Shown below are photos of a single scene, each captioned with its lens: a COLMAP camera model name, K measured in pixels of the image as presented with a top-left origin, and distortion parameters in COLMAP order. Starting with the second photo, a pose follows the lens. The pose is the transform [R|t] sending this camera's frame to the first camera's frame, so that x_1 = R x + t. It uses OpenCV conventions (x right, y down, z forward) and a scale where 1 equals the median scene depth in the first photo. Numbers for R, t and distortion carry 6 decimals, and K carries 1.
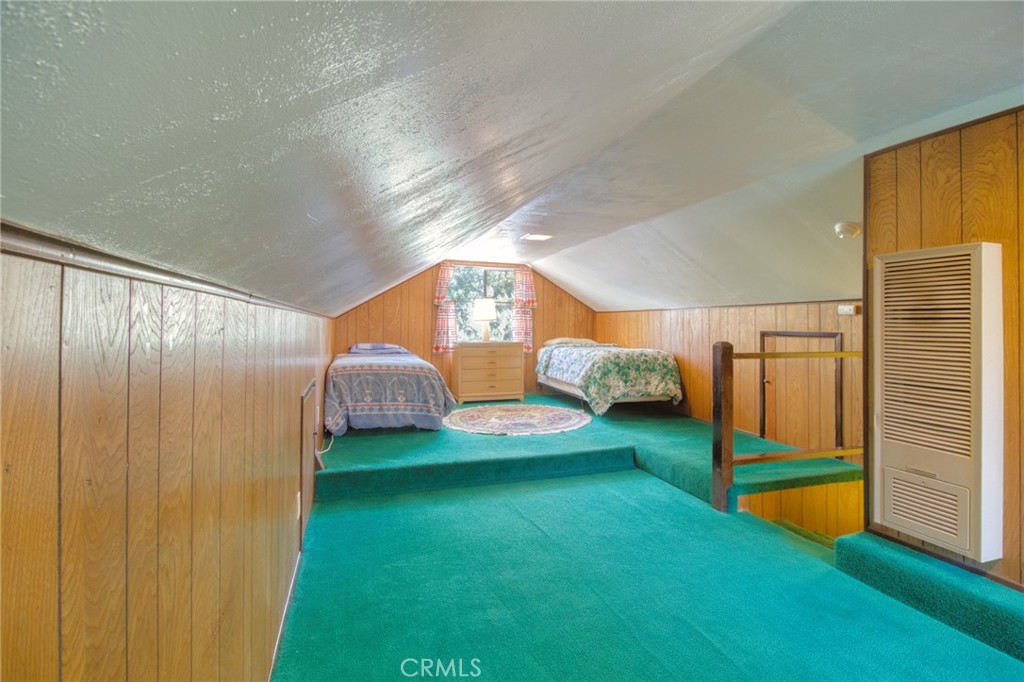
lens RADIAL K [[482.5, 0, 516.9], [0, 482.5, 323.1], [0, 0, 1]] dist [0.000660, -0.003694]
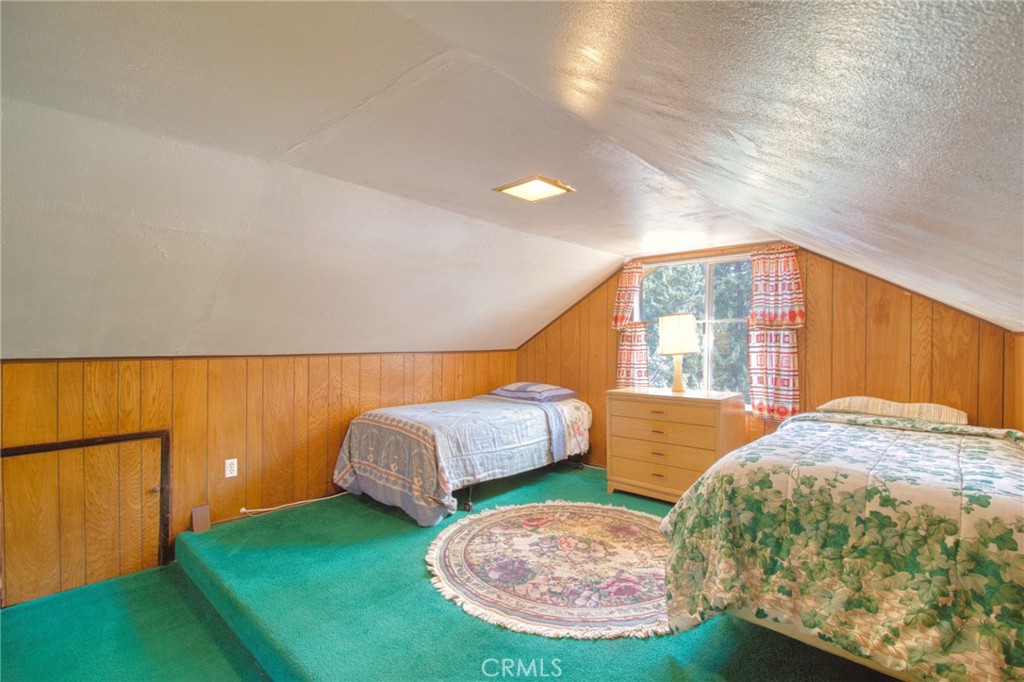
lens RADIAL K [[482.5, 0, 515.2], [0, 482.5, 338.9], [0, 0, 1]] dist [0.000660, -0.003694]
pose [[0.469259, -0.010253, -0.883001, 0.366947], [0.009120, 0.999936, -0.006764, -0.023148], [0.883014, -0.004879, 0.469322, 0.606112]]
